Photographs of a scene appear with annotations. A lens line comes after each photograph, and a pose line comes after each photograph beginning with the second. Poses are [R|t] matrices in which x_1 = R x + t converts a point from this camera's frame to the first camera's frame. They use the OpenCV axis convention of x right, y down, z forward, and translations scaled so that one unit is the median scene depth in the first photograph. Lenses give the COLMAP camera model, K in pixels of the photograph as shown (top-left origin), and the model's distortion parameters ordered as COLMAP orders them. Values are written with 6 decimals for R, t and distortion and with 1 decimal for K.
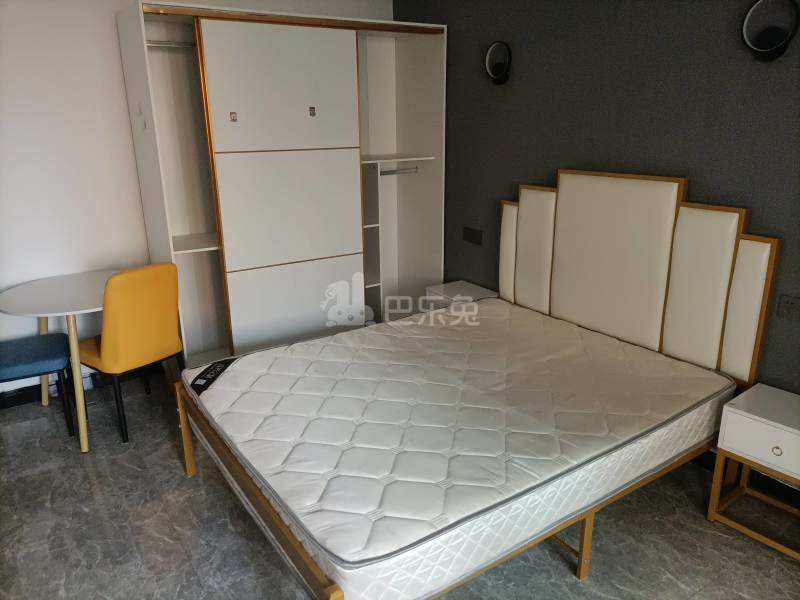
lens RADIAL K [[597.7, 0, 395.1], [0, 597.7, 297.6], [0, 0, 1]] dist [0.023983, 0.002011]
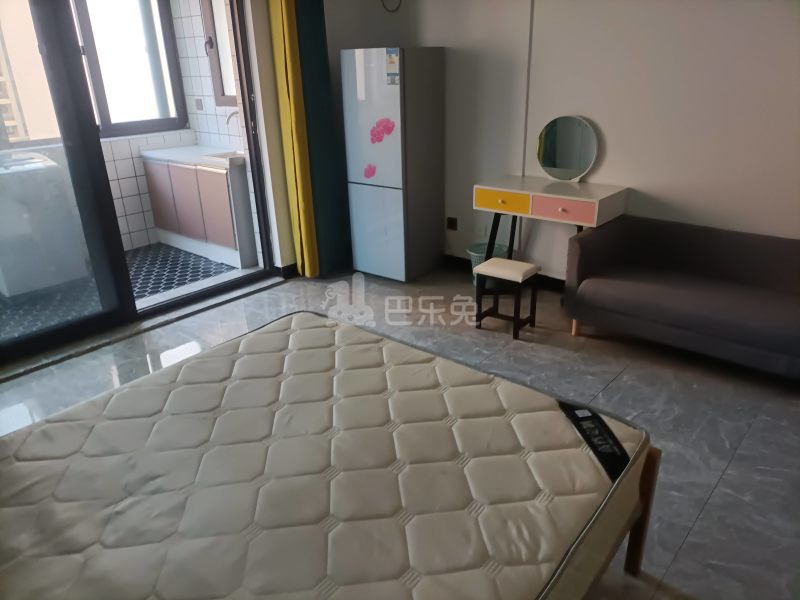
lens RADIAL K [[597.7, 0, 395.1], [0, 597.7, 297.6], [0, 0, 1]] dist [0.023983, 0.002011]
pose [[-0.964915, 0.143630, -0.219794, 0.019714], [-0.026193, 0.780279, 0.624883, -0.389455], [0.261253, 0.608716, -0.749141, 1.369884]]
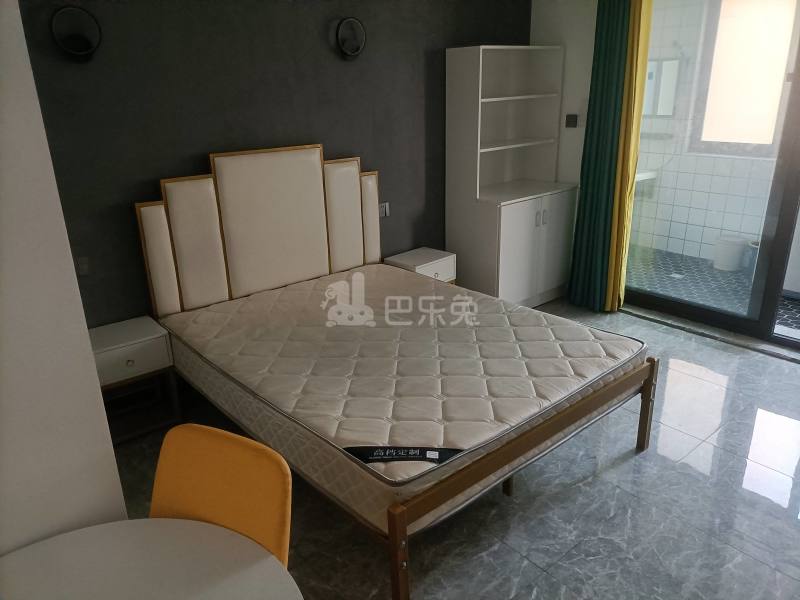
lens RADIAL K [[597.7, 0, 395.1], [0, 597.7, 297.6], [0, 0, 1]] dist [0.023983, 0.002011]
pose [[-0.113046, -0.317028, 0.941655, -0.949774], [0.312942, 0.888134, 0.336578, -0.295417], [-0.943021, 0.332732, -0.001189, 0.971609]]
